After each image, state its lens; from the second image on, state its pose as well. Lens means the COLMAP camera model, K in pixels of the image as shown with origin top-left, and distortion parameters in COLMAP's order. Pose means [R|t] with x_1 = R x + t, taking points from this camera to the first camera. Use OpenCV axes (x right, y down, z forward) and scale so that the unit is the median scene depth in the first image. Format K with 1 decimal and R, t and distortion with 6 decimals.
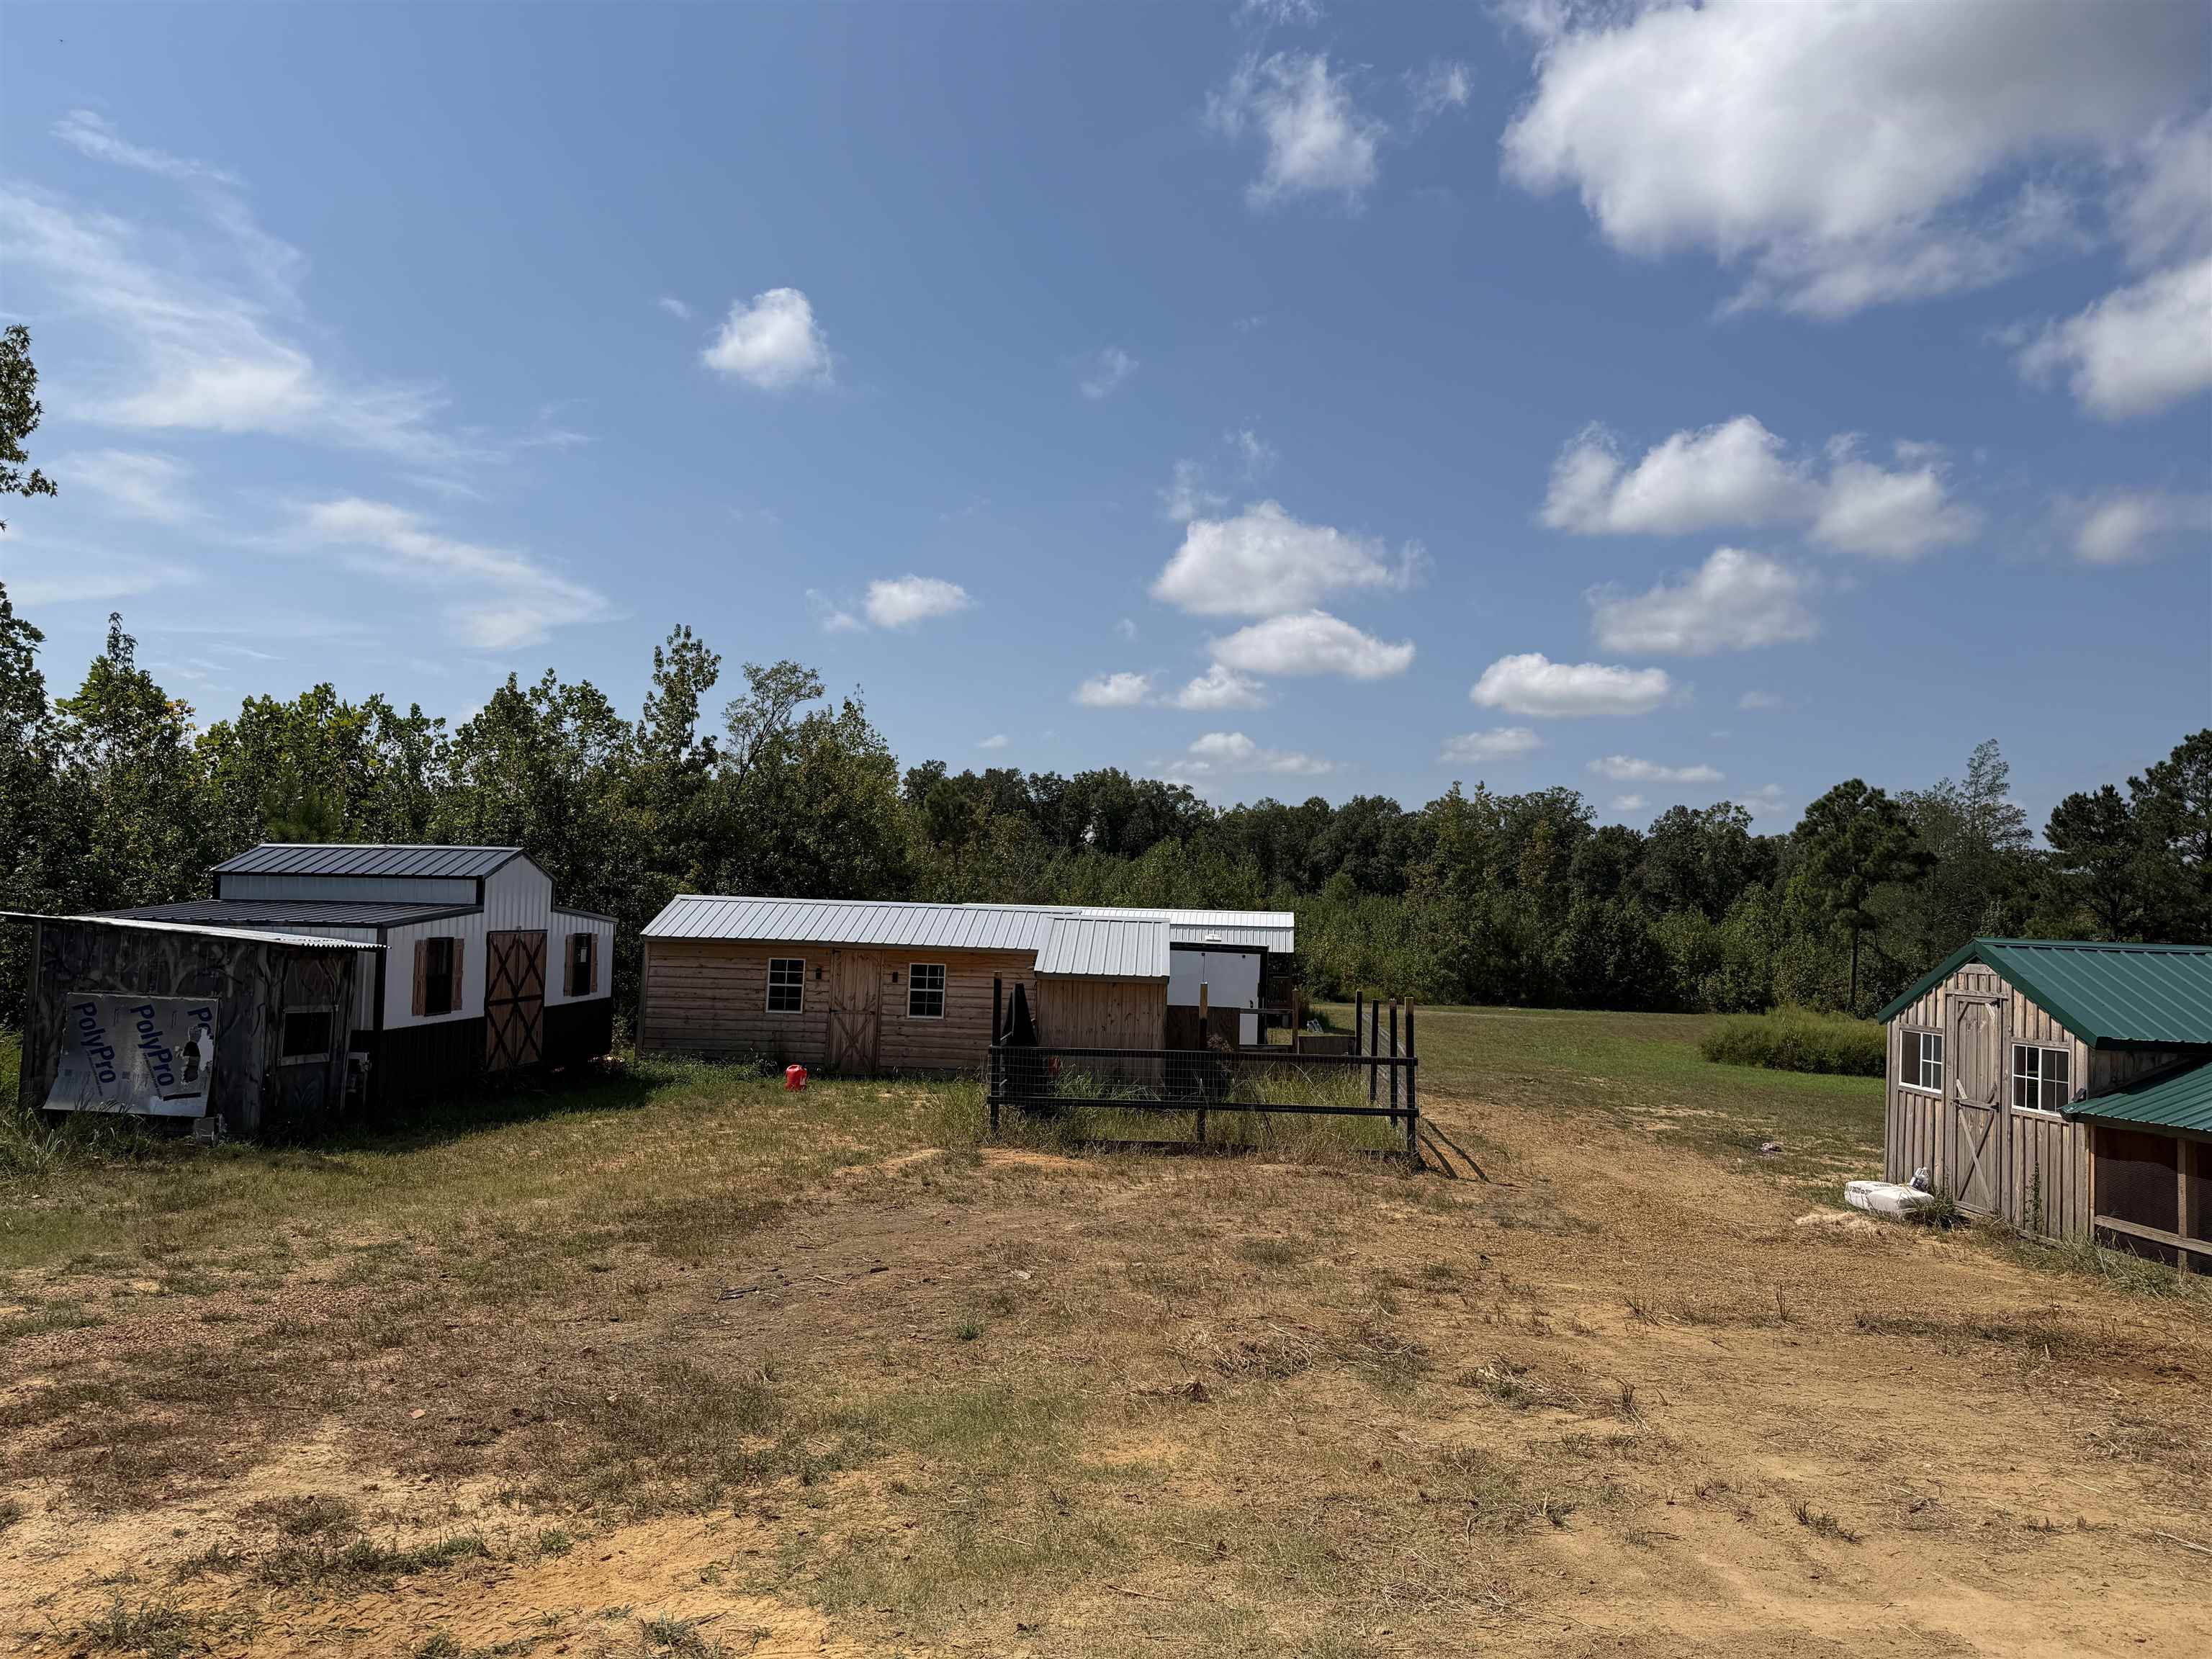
lens RADIAL K [[1778.3, 0, 1106.0], [0, 1778.3, 829.5], [0, 0, 1]] dist [0.102285, -0.079977]
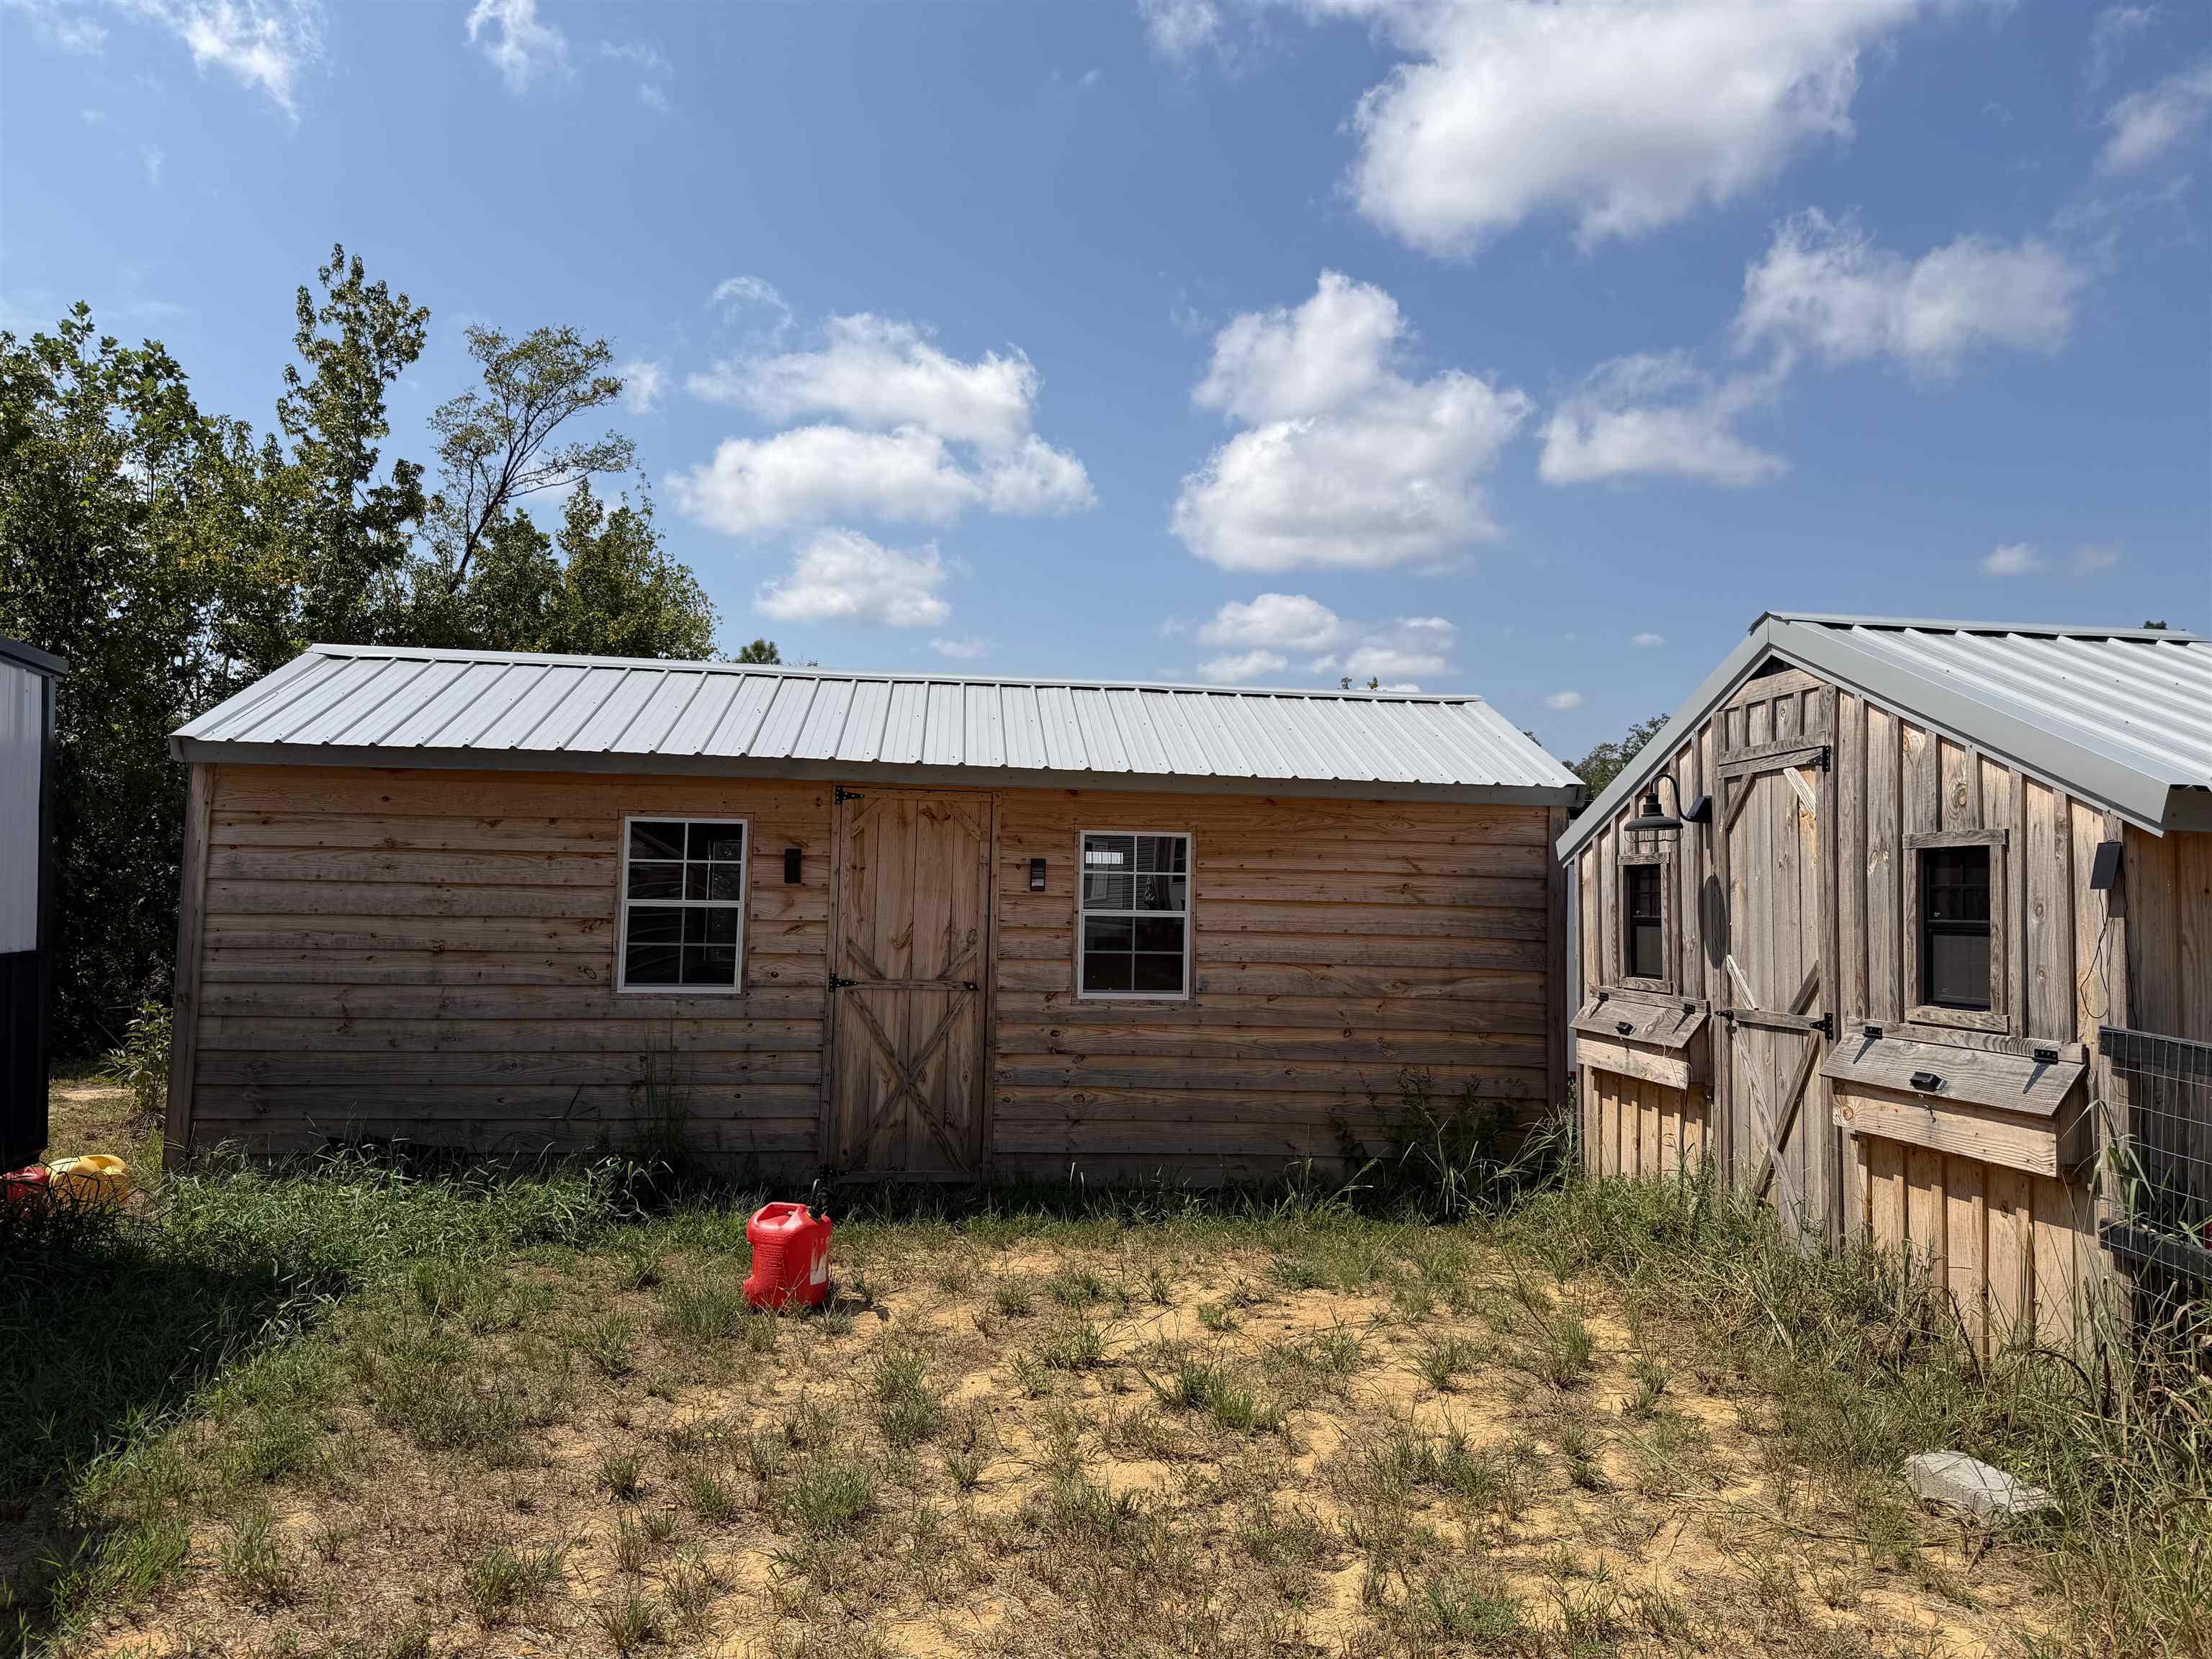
lens RADIAL K [[1543.5, 0, 1106.0], [0, 1543.5, 829.5], [0, 0, 1]] dist [0.005185, 0.001637]
pose [[0.979080, -0.007358, 0.203344, -0.161729], [-0.001263, 0.999107, 0.042233, 0.062805], [-0.203473, -0.041606, 0.978196, 0.722332]]
